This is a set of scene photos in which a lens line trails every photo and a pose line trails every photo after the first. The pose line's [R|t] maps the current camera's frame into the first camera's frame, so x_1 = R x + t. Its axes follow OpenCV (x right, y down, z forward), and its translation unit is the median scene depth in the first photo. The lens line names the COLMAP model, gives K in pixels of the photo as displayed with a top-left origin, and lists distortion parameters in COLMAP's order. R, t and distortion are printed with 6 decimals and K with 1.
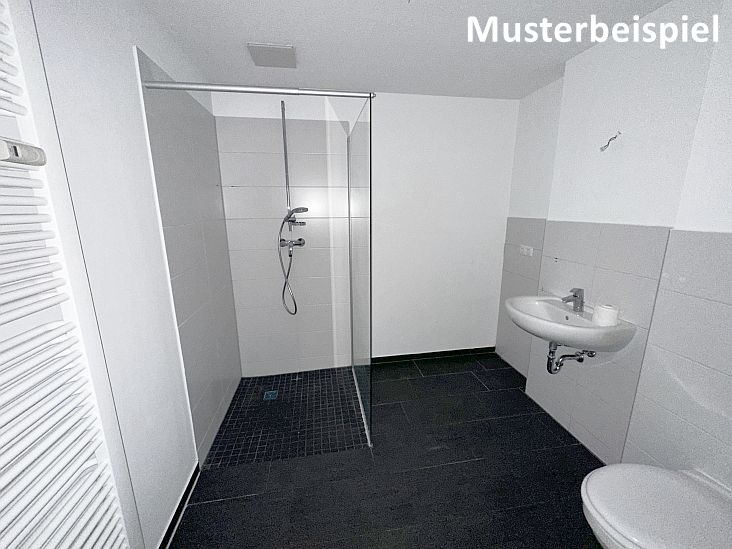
lens RADIAL K [[295.3, 0, 365.0], [0, 295.3, 273.5], [0, 0, 1]] dist [-0.001849, -0.000334]
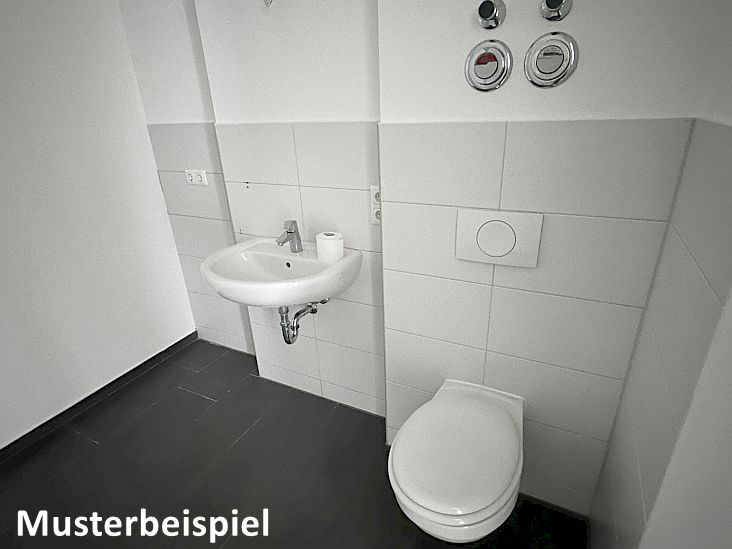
lens RADIAL K [[407.6, 0, 365.7], [0, 407.6, 277.6], [0, 0, 1]] dist [0.000178, 0.000294]
pose [[0.590221, -0.338228, 0.732968, 0.063362], [0.213954, 0.941062, 0.261967, -0.036101], [-0.778372, 0.002203, 0.627799, 0.231024]]
